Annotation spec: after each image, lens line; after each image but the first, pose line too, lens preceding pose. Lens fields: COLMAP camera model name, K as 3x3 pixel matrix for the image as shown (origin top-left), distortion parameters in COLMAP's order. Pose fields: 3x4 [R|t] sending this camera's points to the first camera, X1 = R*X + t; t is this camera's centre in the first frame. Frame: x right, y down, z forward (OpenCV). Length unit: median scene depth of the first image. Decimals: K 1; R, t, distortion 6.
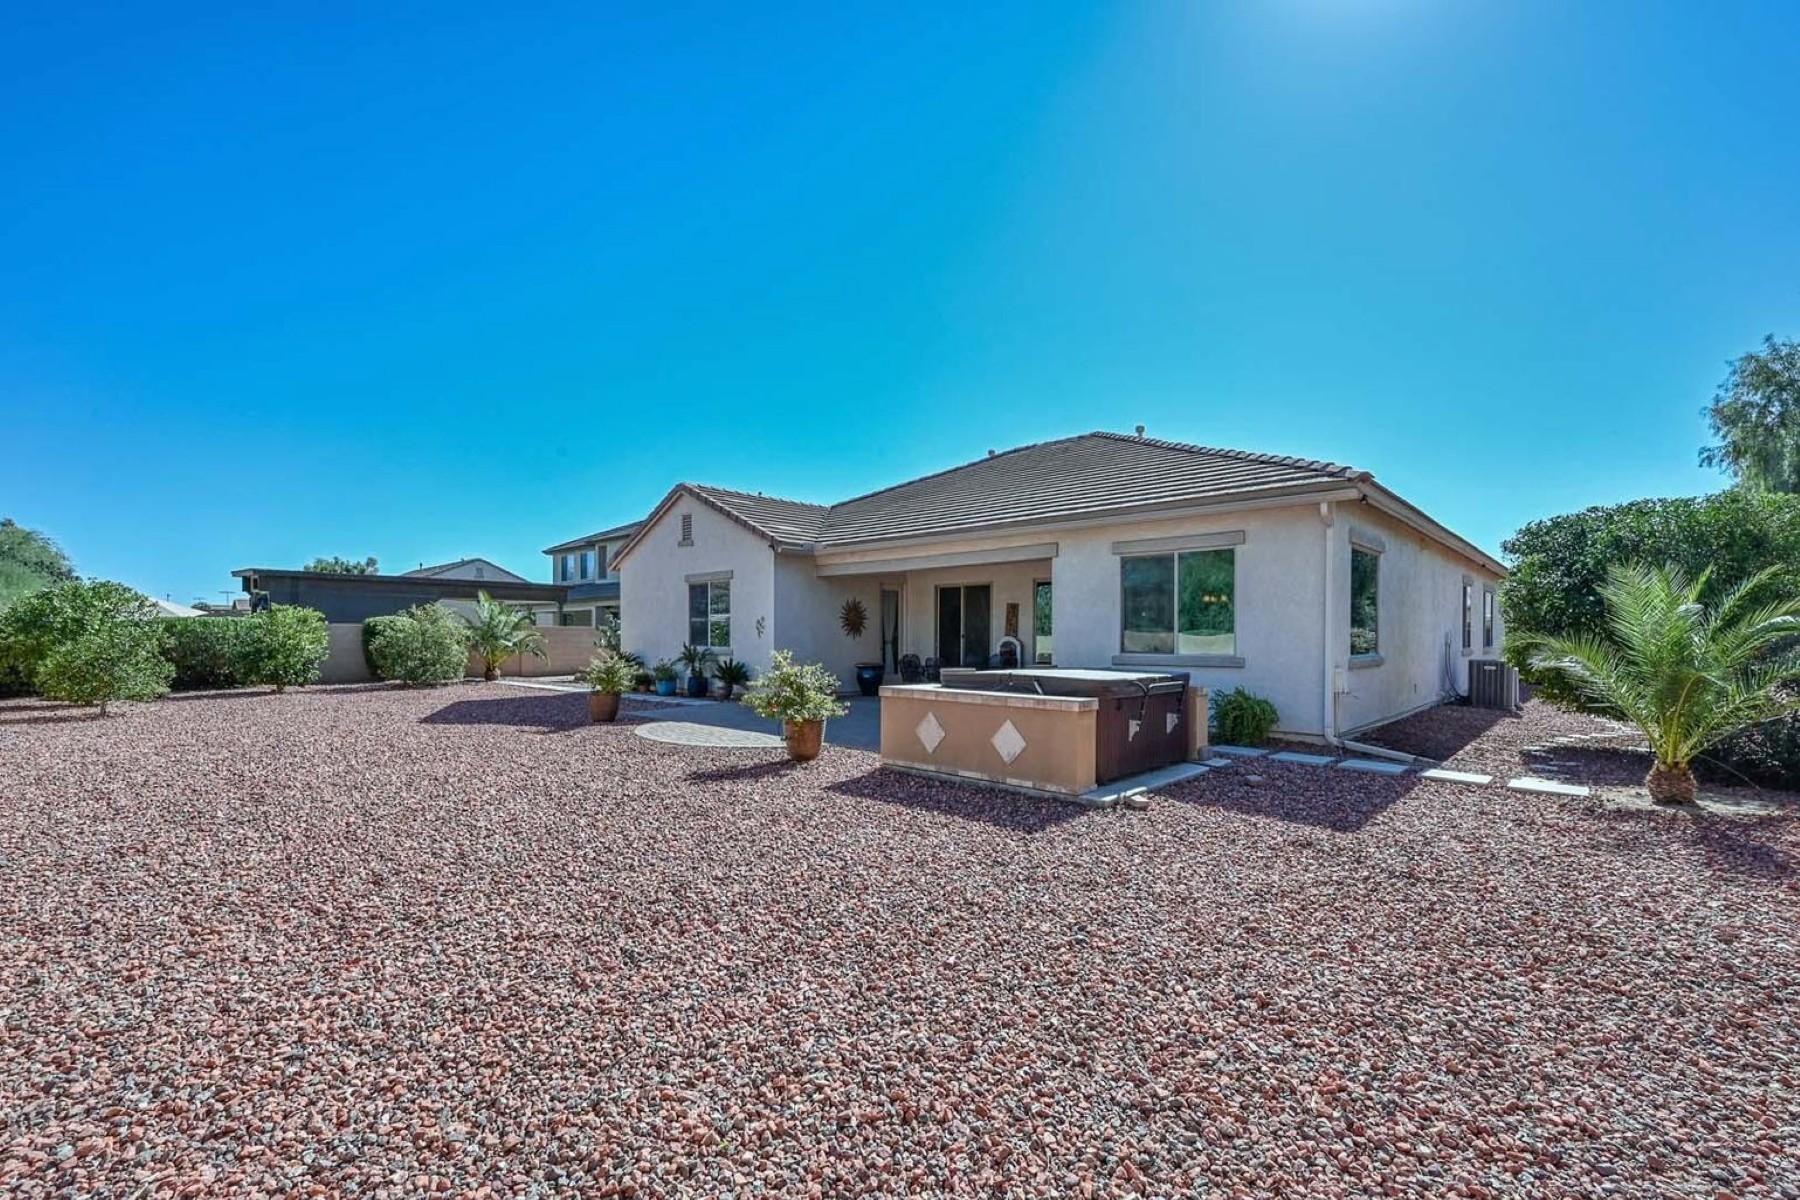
lens RADIAL K [[746.9, 0, 896.8], [0, 746.9, 643.3], [0, 0, 1]] dist [0.000273, -0.000059]
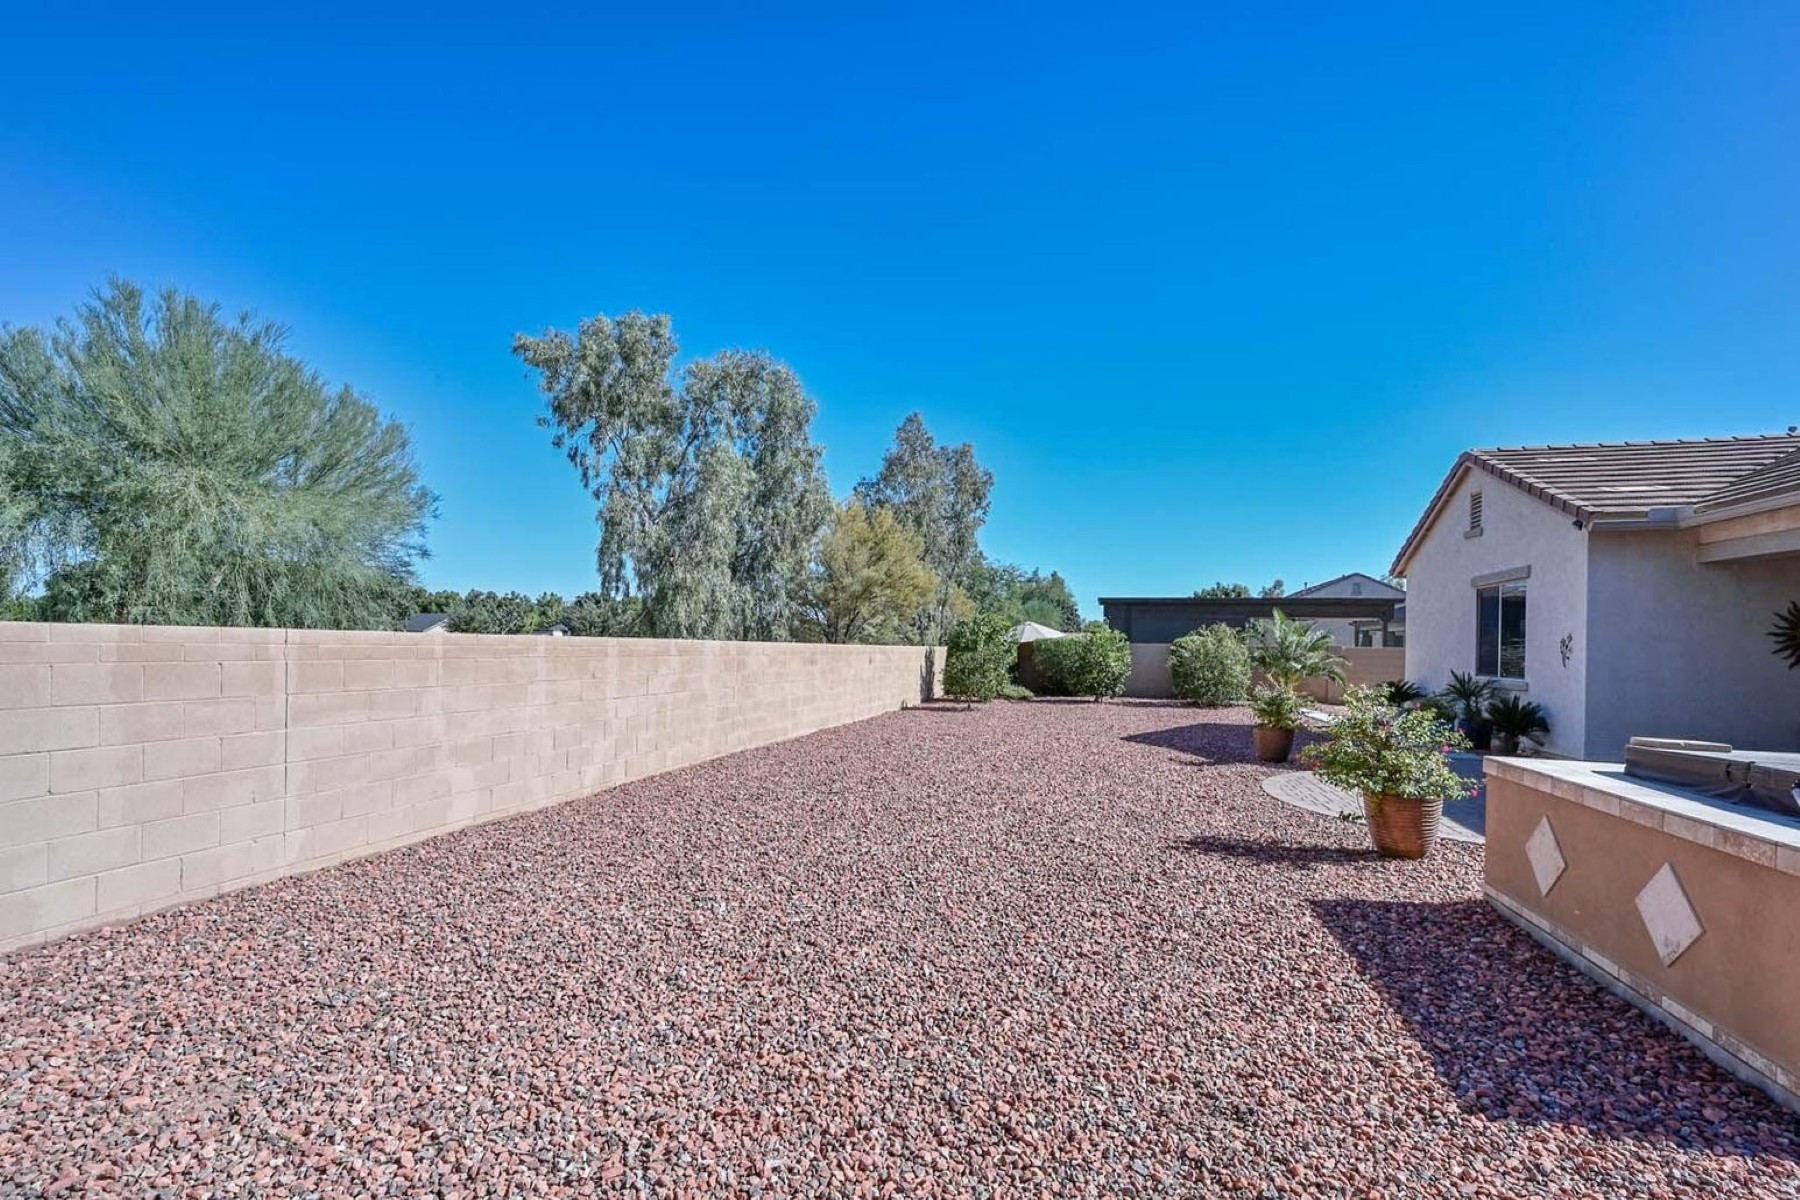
lens RADIAL K [[789.8, 0, 902.6], [0, 789.8, 656.8], [0, 0, 1]] dist [0.018213, 0.000233]
pose [[0.469353, 0.015899, -0.882867, 0.150785], [-0.024629, 0.999685, 0.004909, -0.004900], [0.882667, 0.019440, 0.469597, 0.159396]]
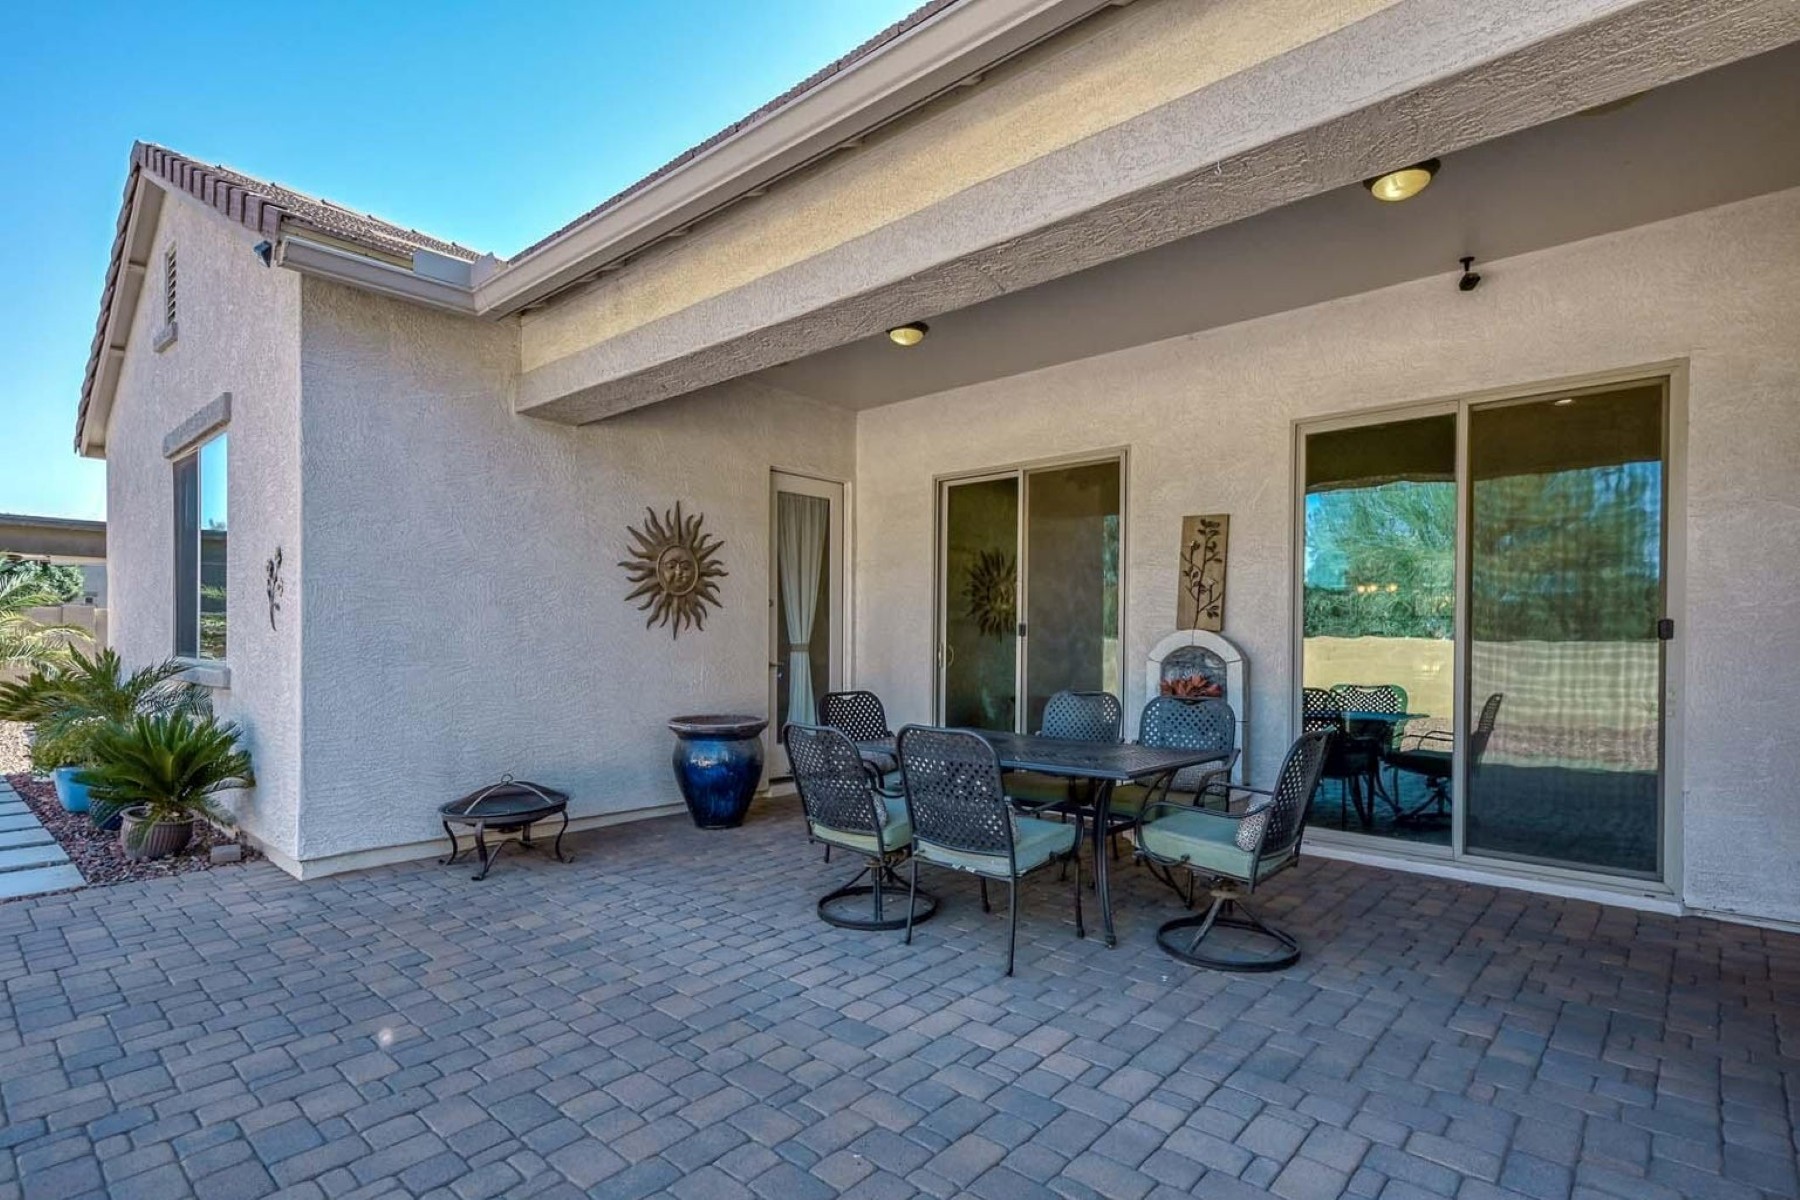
lens RADIAL K [[898.2, 0, 906.1], [0, 898.2, 637.9], [0, 0, 1]] dist [0.020957, 0.000338]
pose [[0.999846, 0.010006, 0.014398, 0.034586], [-0.009763, 0.999810, -0.016871, -0.000080], [-0.014564, 0.016728, 0.999754, 0.639151]]
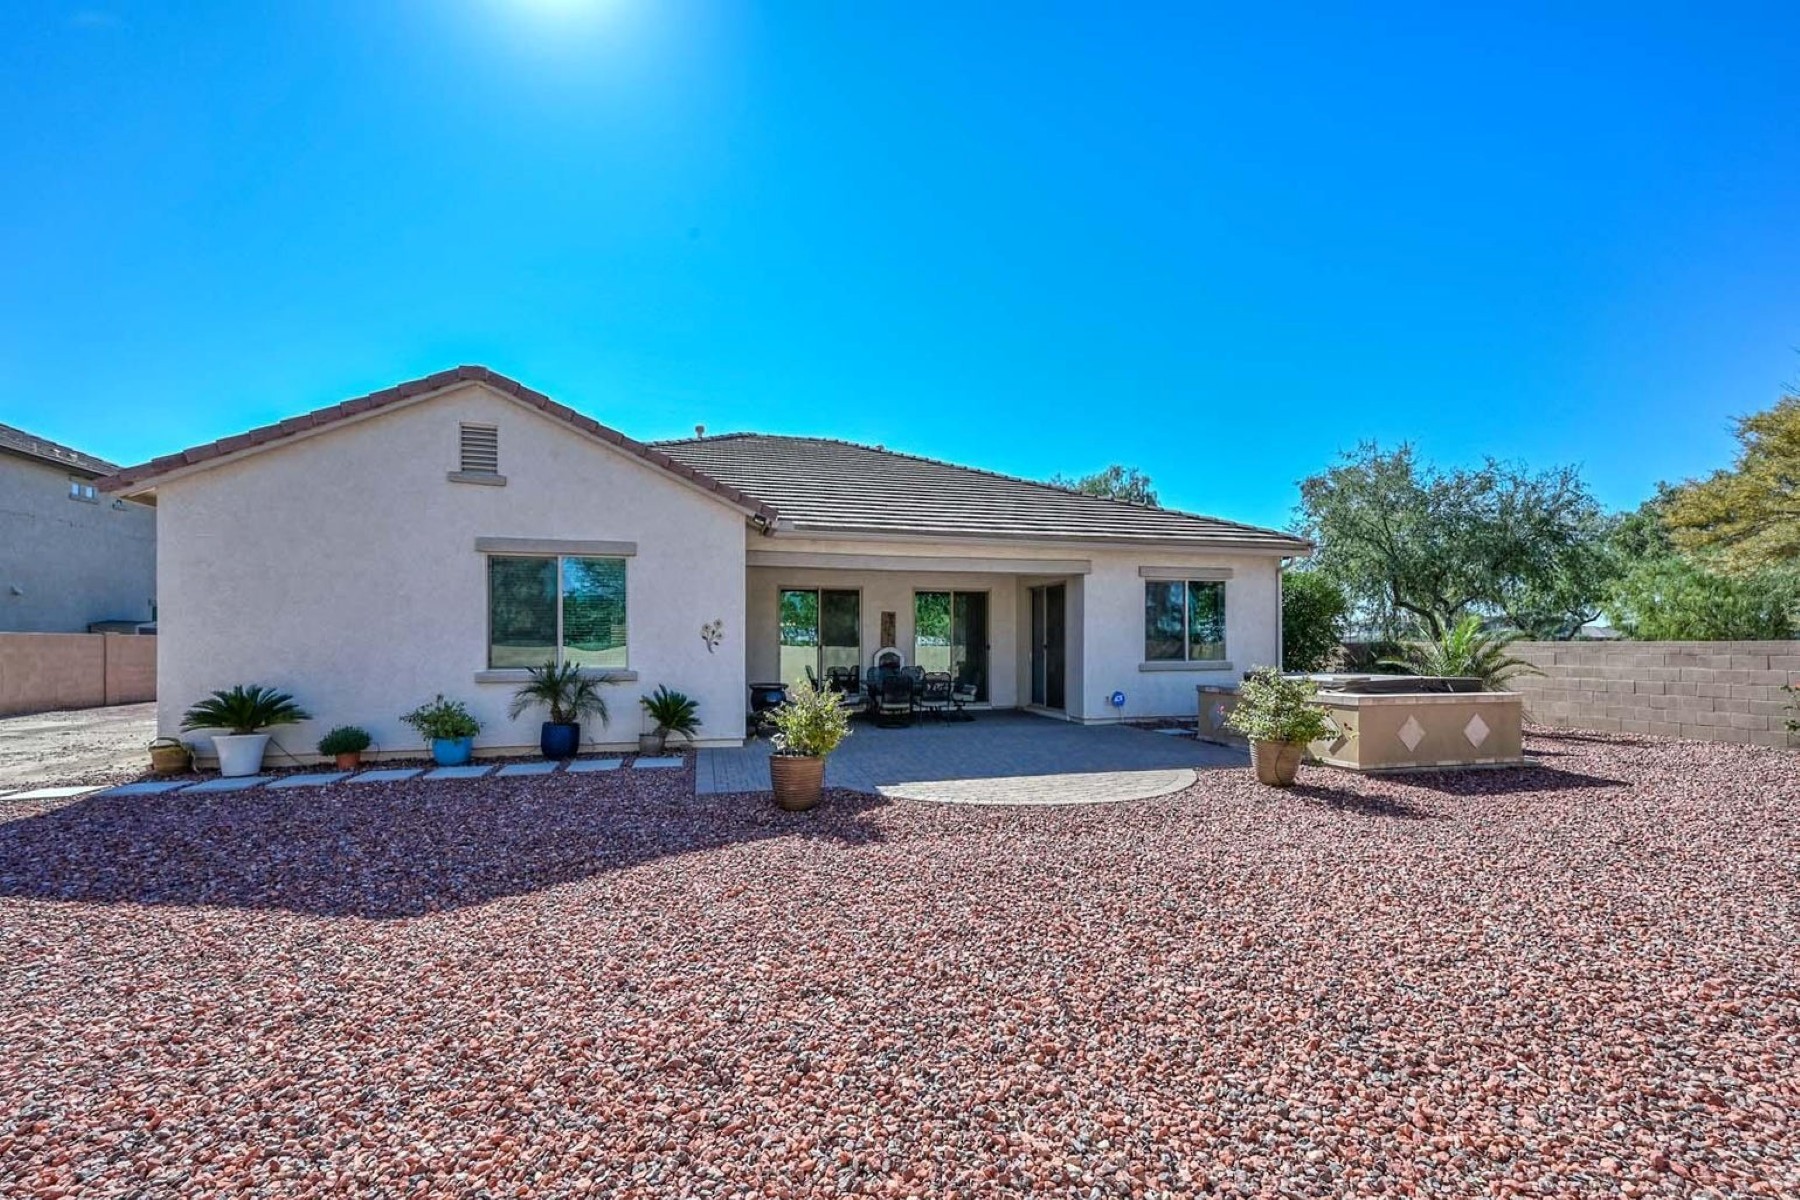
lens RADIAL K [[704.5, 0, 899.7], [0, 704.5, 634.2], [0, 0, 1]] dist [0.000047, -0.000027]
pose [[0.536686, 0.011699, 0.843701, -0.579285], [0.013613, 0.999654, -0.022521, -0.006547], [-0.843672, 0.023572, 0.536341, 0.500461]]
